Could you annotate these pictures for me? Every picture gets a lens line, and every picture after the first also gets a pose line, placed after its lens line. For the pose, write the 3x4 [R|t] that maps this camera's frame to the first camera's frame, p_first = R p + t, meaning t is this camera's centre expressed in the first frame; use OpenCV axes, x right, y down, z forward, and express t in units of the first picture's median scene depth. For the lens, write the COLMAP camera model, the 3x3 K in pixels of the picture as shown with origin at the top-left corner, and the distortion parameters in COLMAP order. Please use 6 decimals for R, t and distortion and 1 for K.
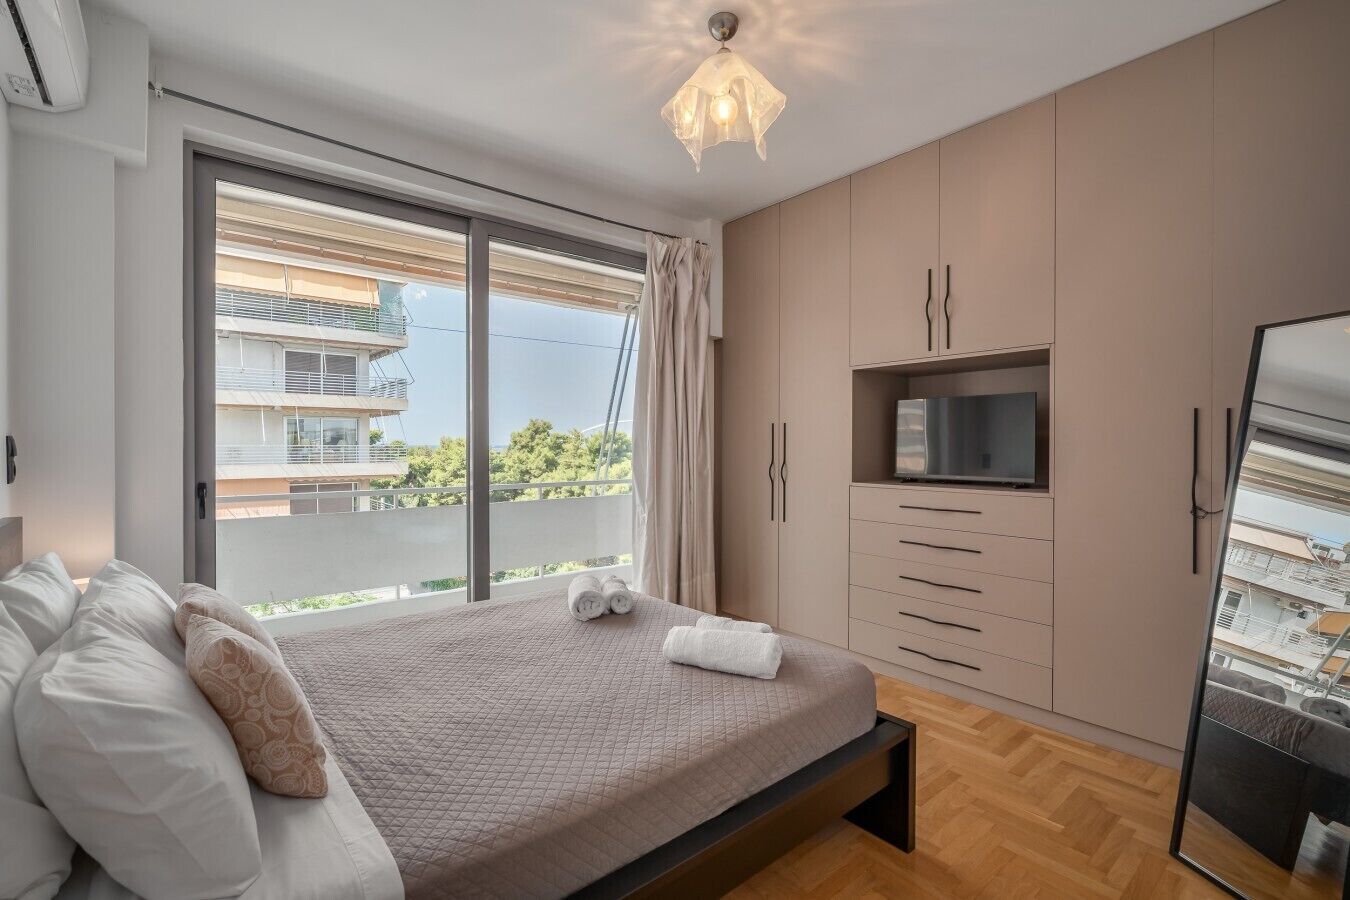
lens RADIAL K [[618.8, 0, 670.5], [0, 618.8, 448.6], [0, 0, 1]] dist [-0.000109, -0.000828]
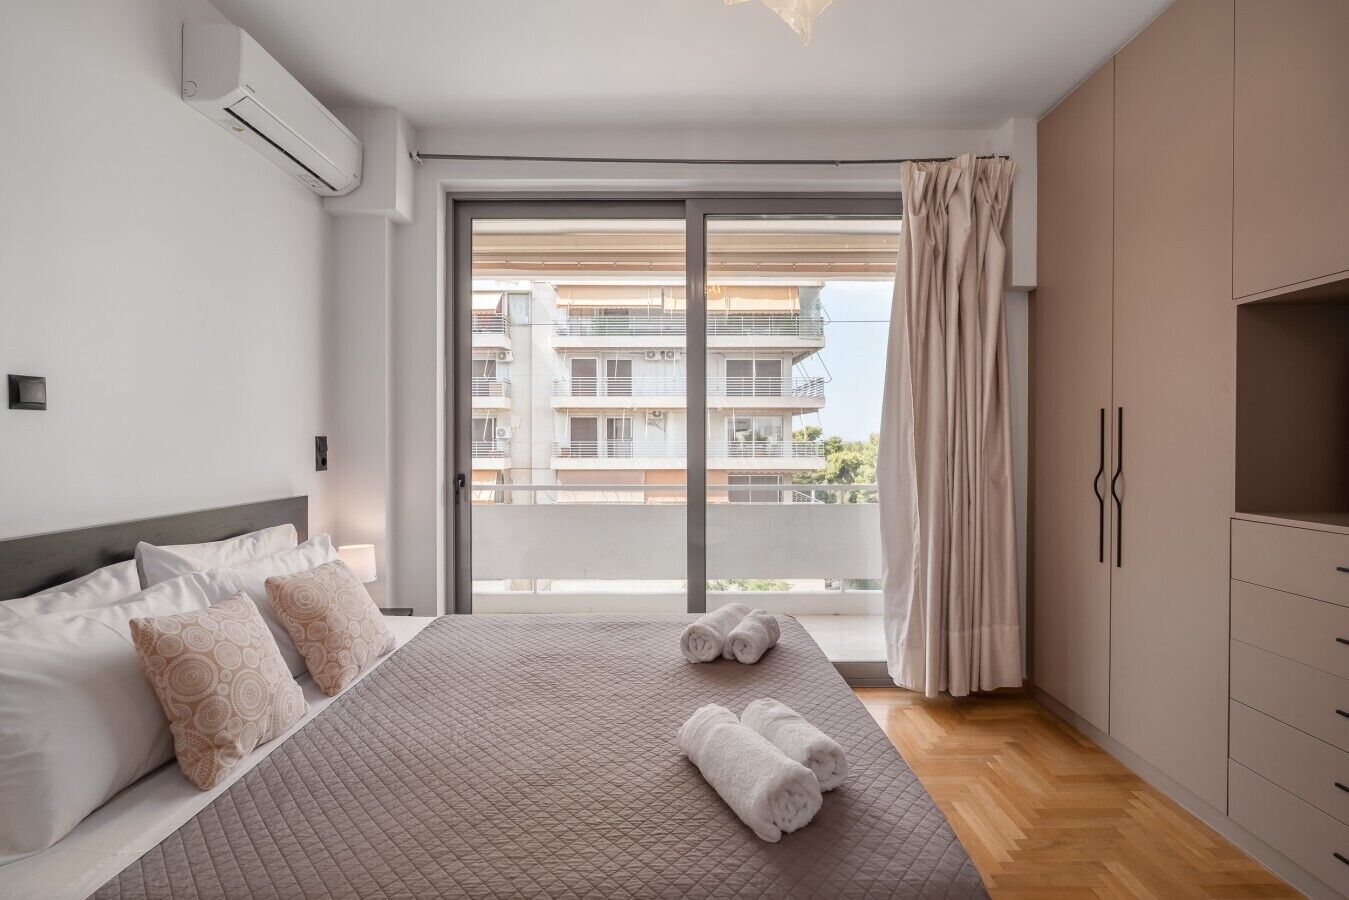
lens RADIAL K [[618.3, 0, 674.2], [0, 618.3, 442.8], [0, 0, 1]] dist [-0.000109, -0.000828]
pose [[0.771171, 0.001095, -0.636627, 0.220471], [-0.002945, 0.999994, -0.001847, -0.003461], [0.636621, 0.003299, 0.771170, 0.227561]]
